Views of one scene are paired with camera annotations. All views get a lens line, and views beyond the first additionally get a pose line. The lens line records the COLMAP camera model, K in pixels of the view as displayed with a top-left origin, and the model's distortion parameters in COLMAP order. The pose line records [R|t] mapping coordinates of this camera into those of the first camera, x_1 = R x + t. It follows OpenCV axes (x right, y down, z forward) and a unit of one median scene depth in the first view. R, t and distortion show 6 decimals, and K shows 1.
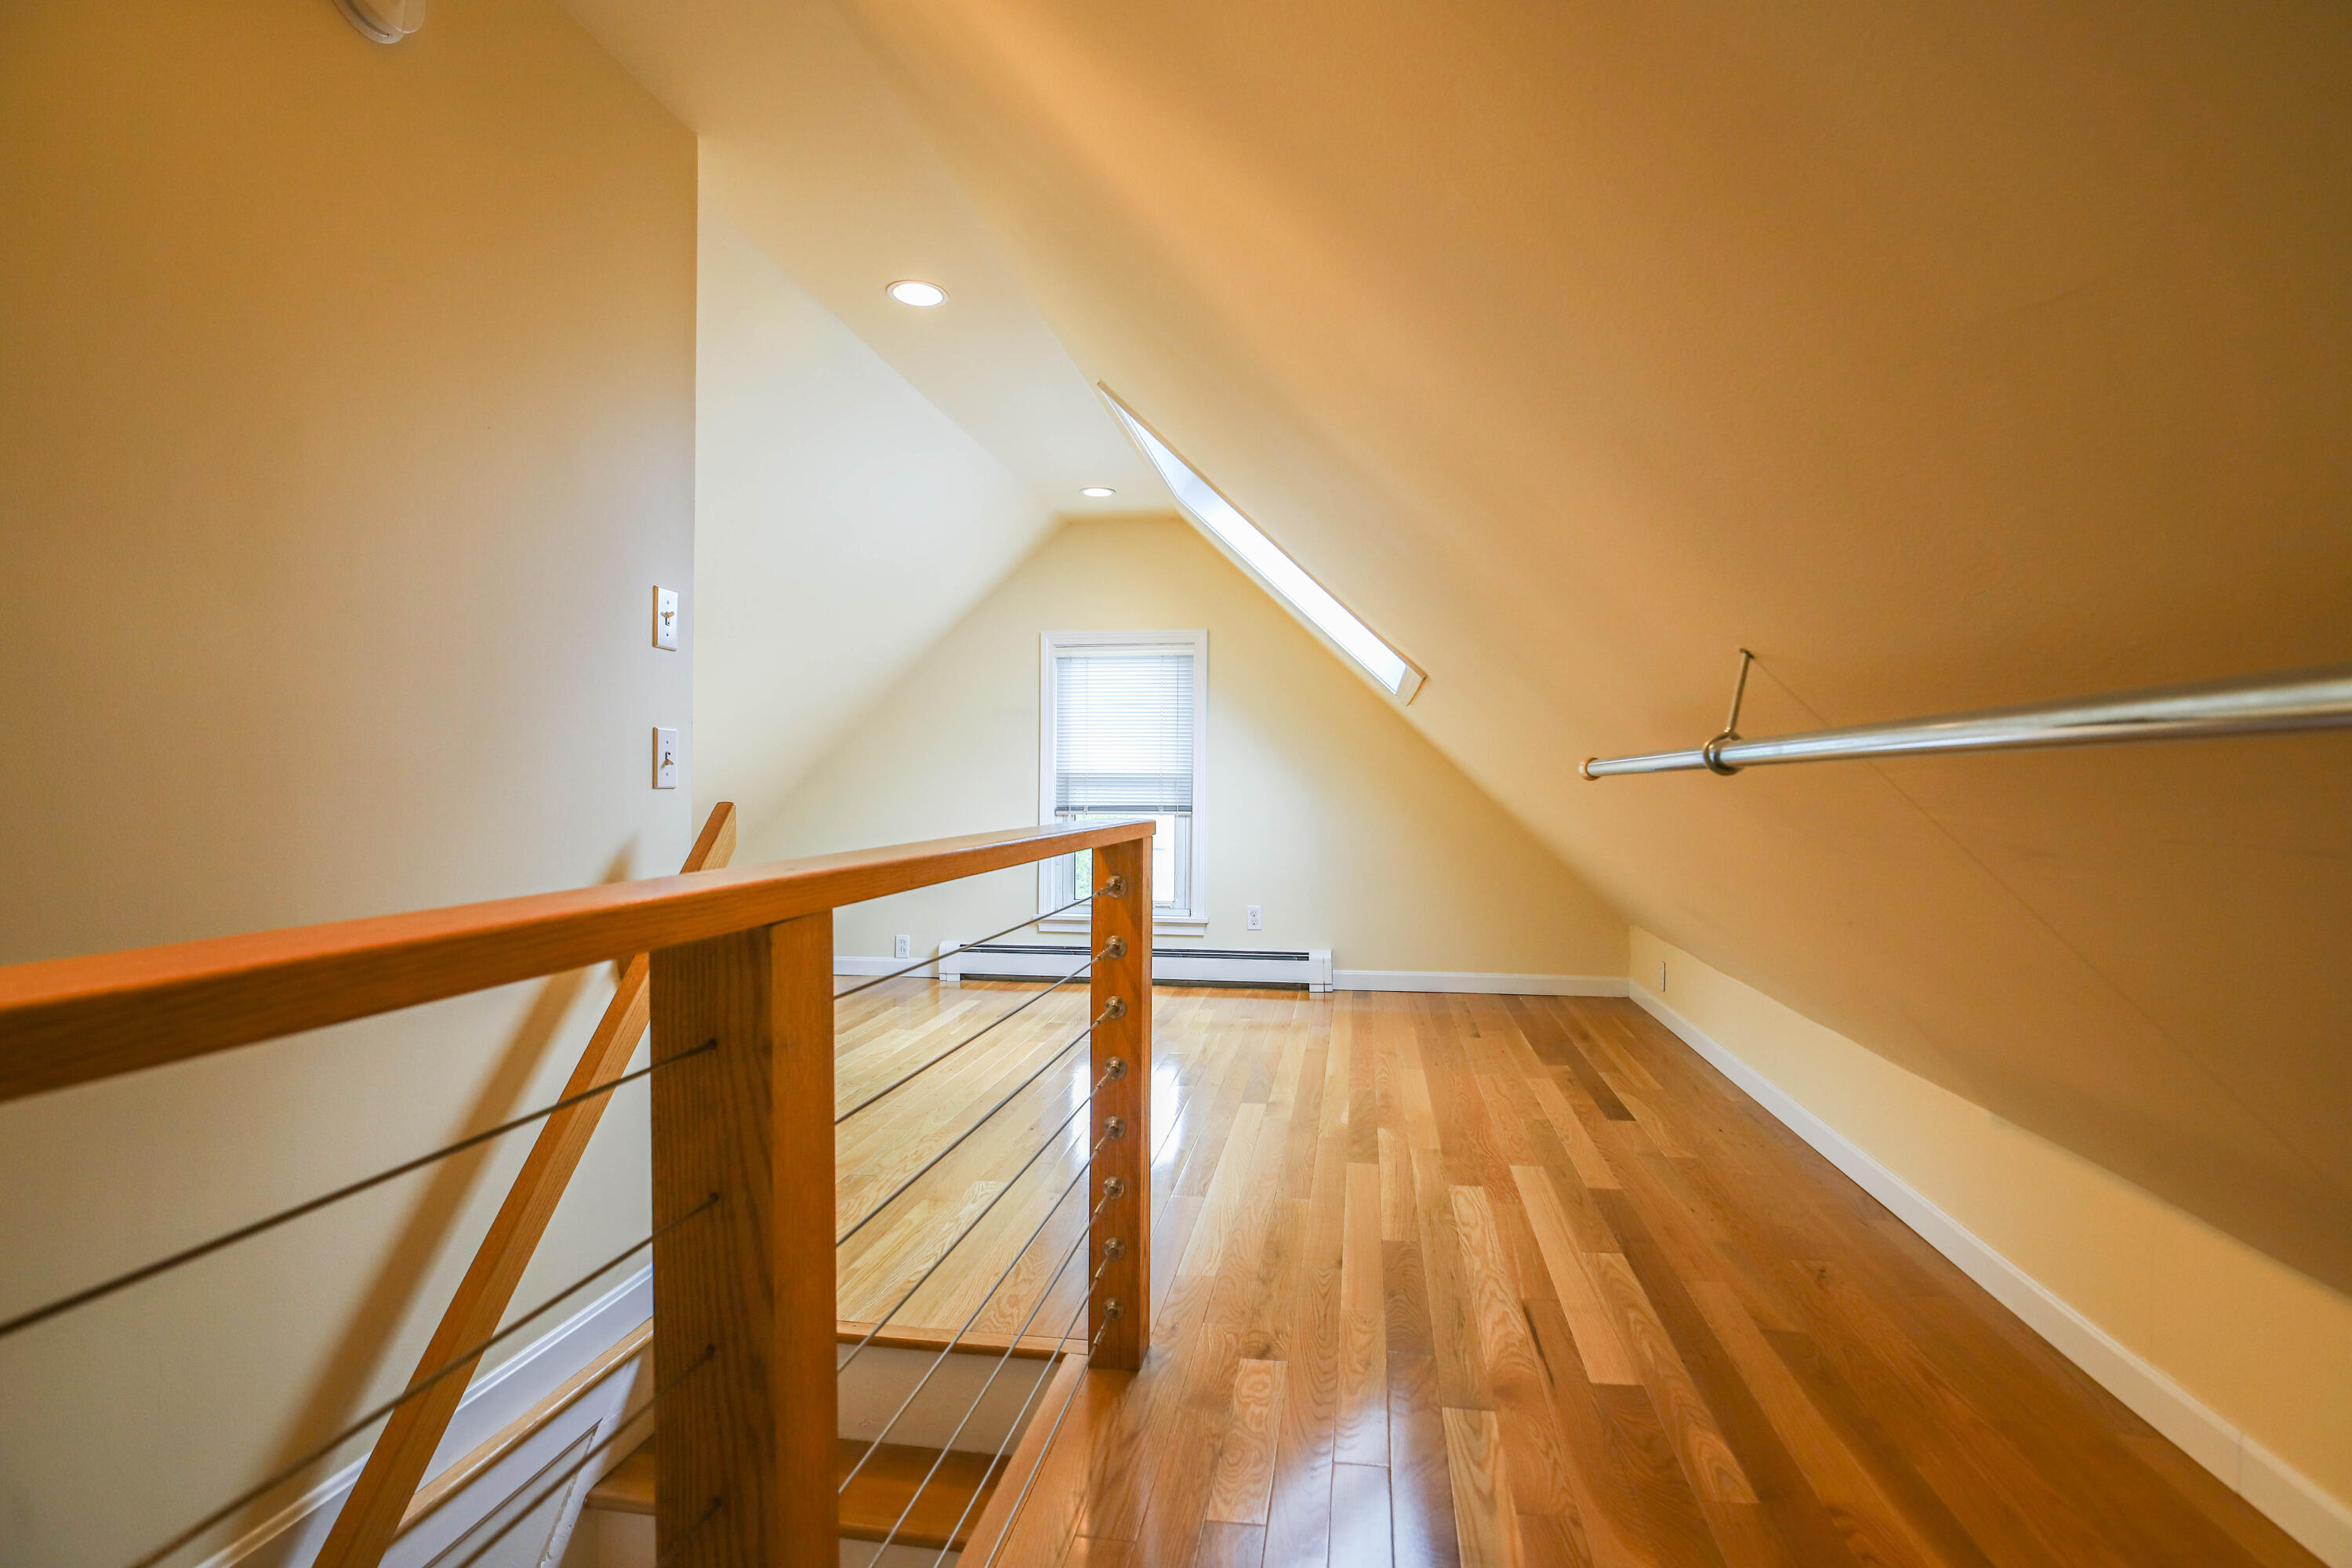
lens RADIAL K [[1139.5, 0, 1181.6], [0, 1139.5, 773.1], [0, 0, 1]] dist [0.000879, -0.003972]
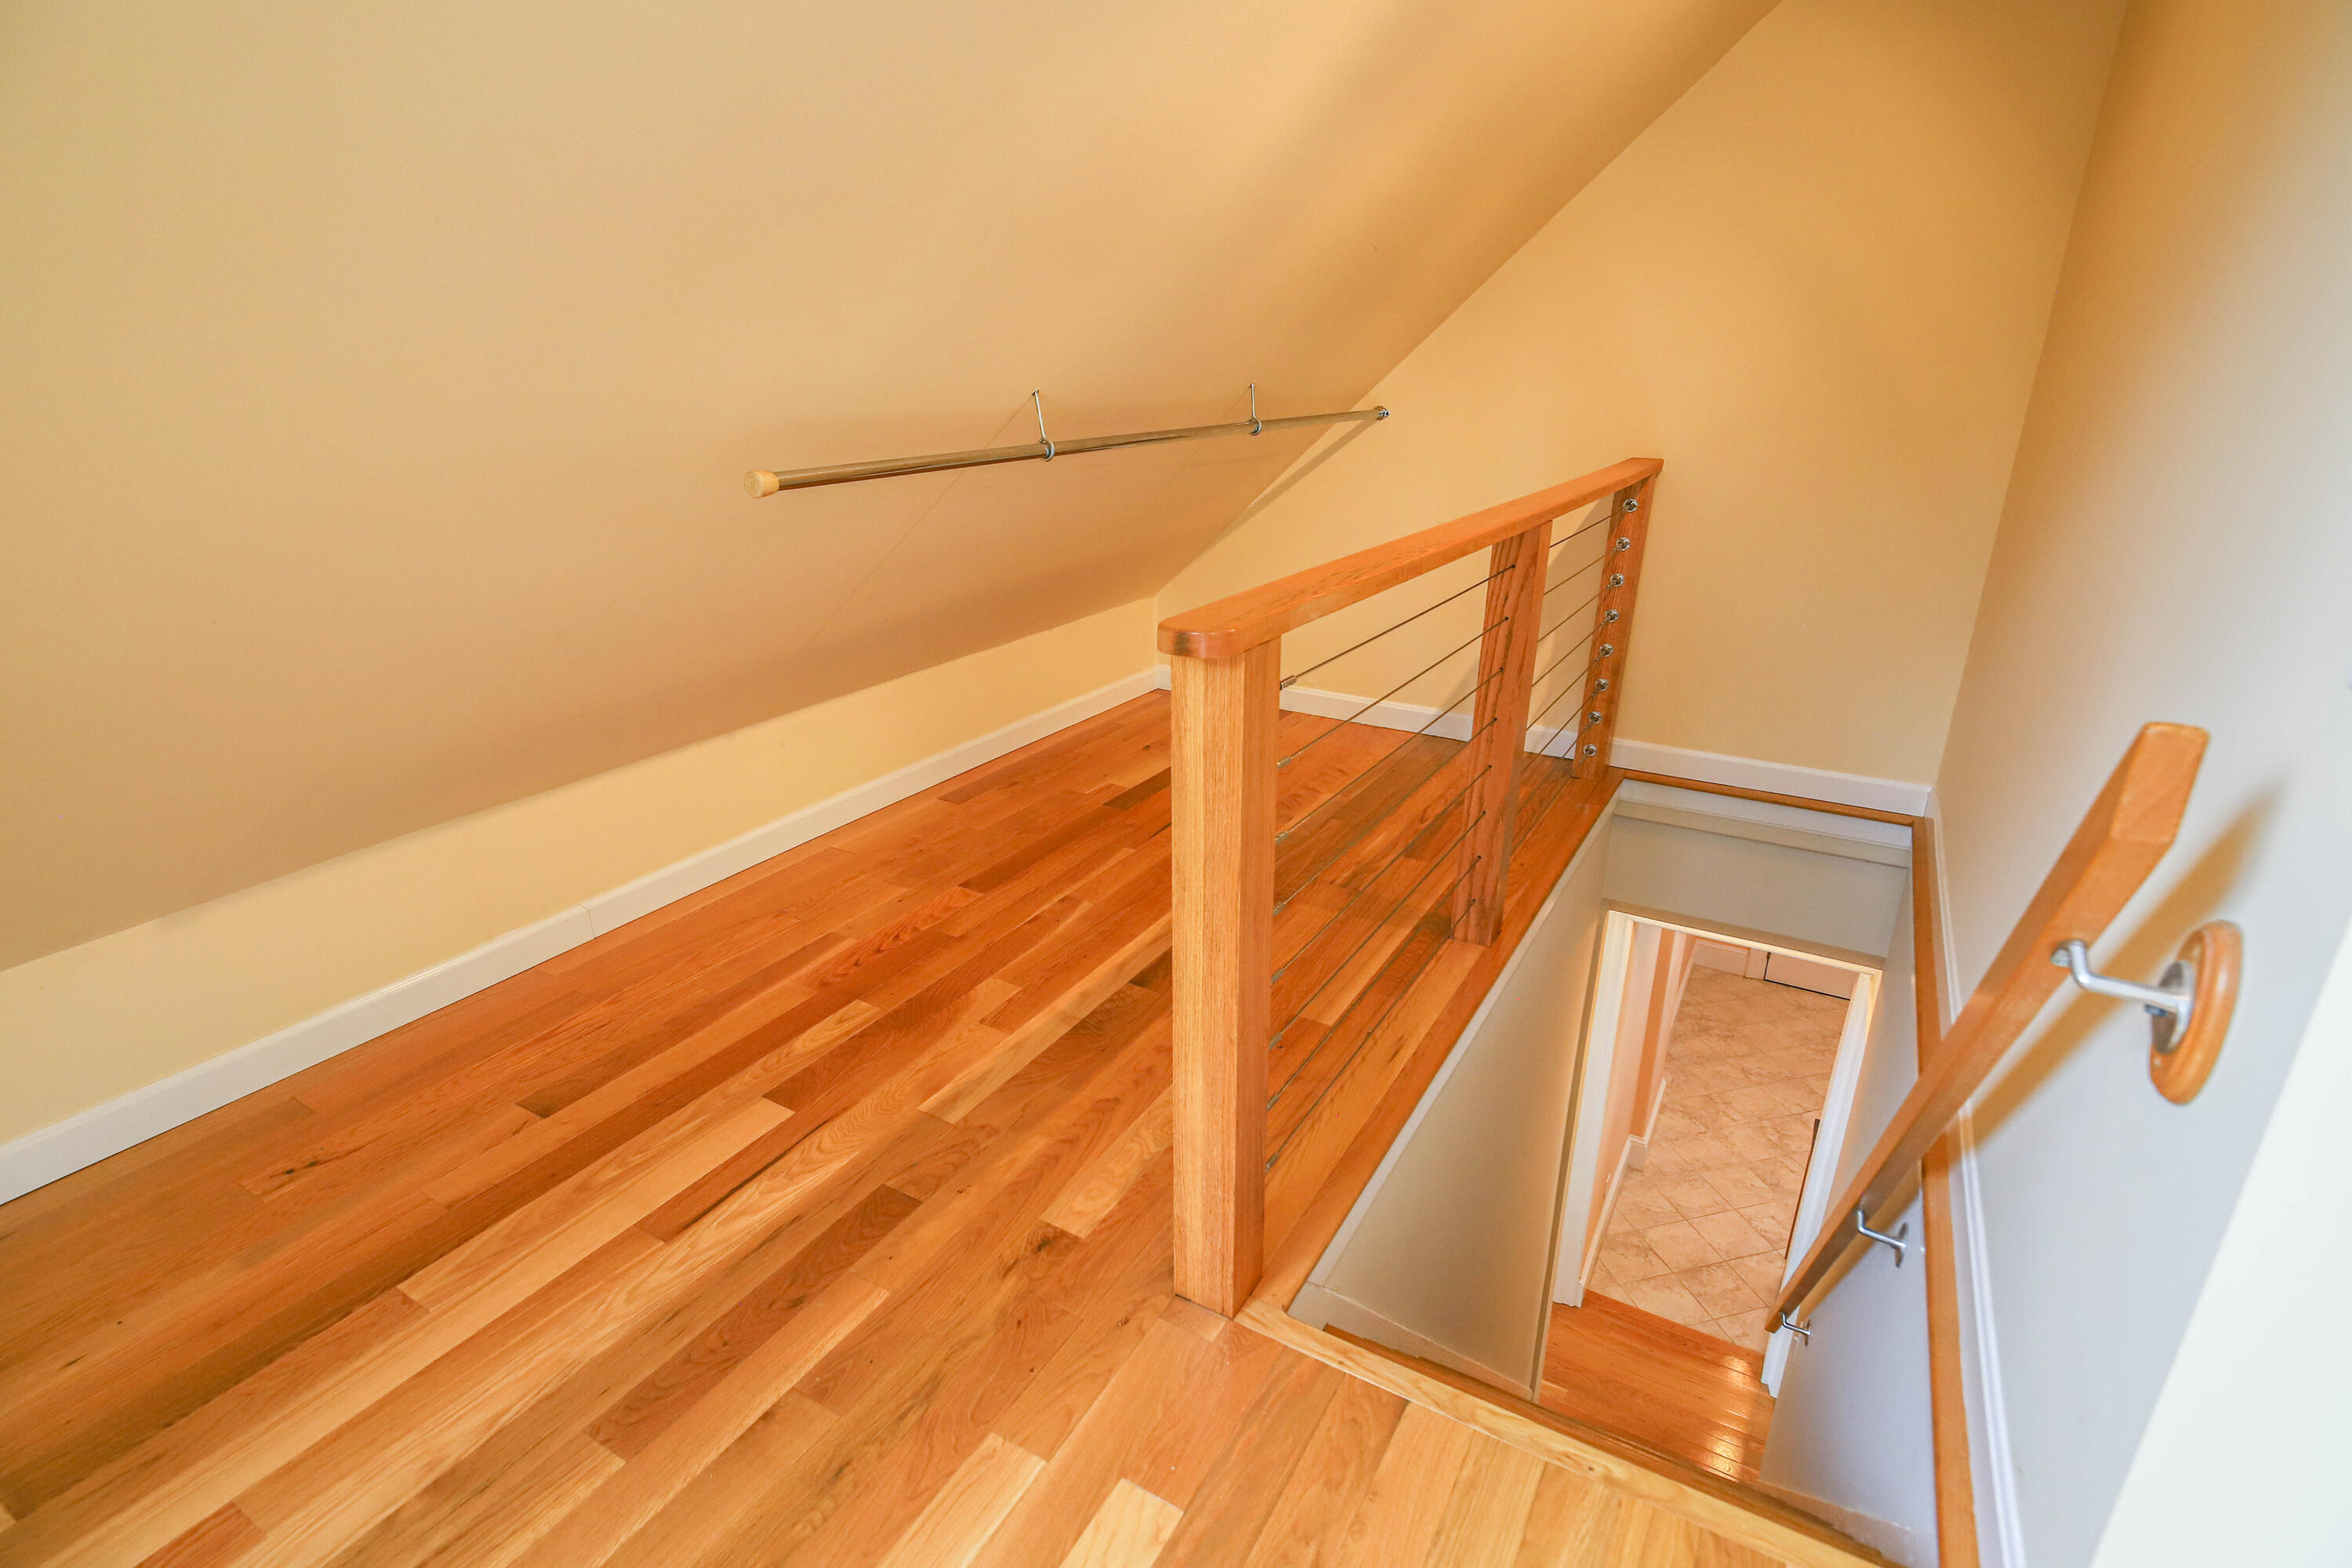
lens RADIAL K [[1132.6, 0, 1196.9], [0, 1132.6, 773.9], [0, 0, 1]] dist [0.002039, -0.005439]
pose [[-0.936421, -0.125042, 0.327841, -0.093817], [-0.007522, 0.941284, 0.337531, -0.031362], [-0.350797, 0.313606, -0.882379, 0.587120]]
